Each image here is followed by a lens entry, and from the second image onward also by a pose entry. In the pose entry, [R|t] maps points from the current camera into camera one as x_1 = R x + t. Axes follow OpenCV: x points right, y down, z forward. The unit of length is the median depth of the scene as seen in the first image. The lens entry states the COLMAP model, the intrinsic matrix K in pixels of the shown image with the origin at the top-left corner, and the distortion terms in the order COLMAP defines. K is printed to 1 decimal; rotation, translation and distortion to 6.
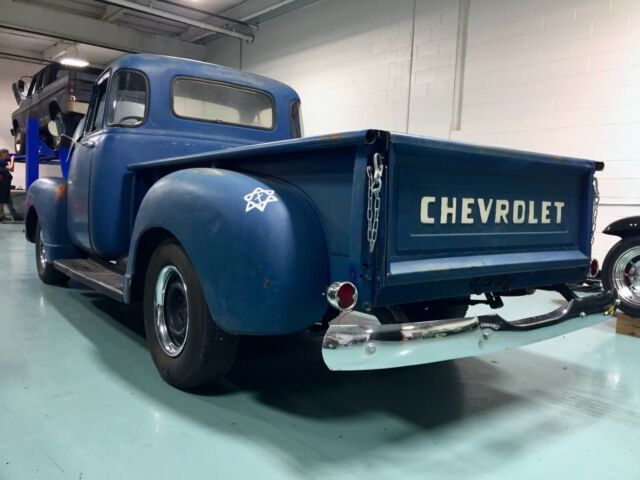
lens RADIAL K [[551.4, 0, 334.3], [0, 551.4, 237.3], [0, 0, 1]] dist [0.071838, -0.120552]
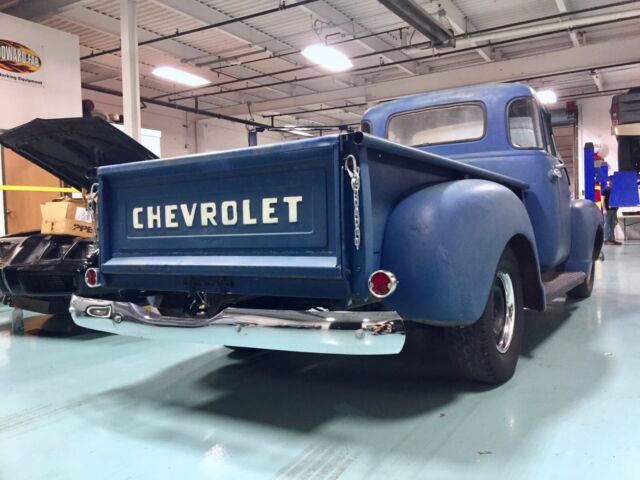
lens RADIAL K [[551.4, 0, 334.3], [0, 551.4, 237.3], [0, 0, 1]] dist [0.071838, -0.120552]
pose [[0.307302, -0.030176, -0.951133, 1.369013], [-0.023145, 0.998964, -0.039172, 0.031566], [0.951330, 0.034052, 0.306286, 0.924644]]
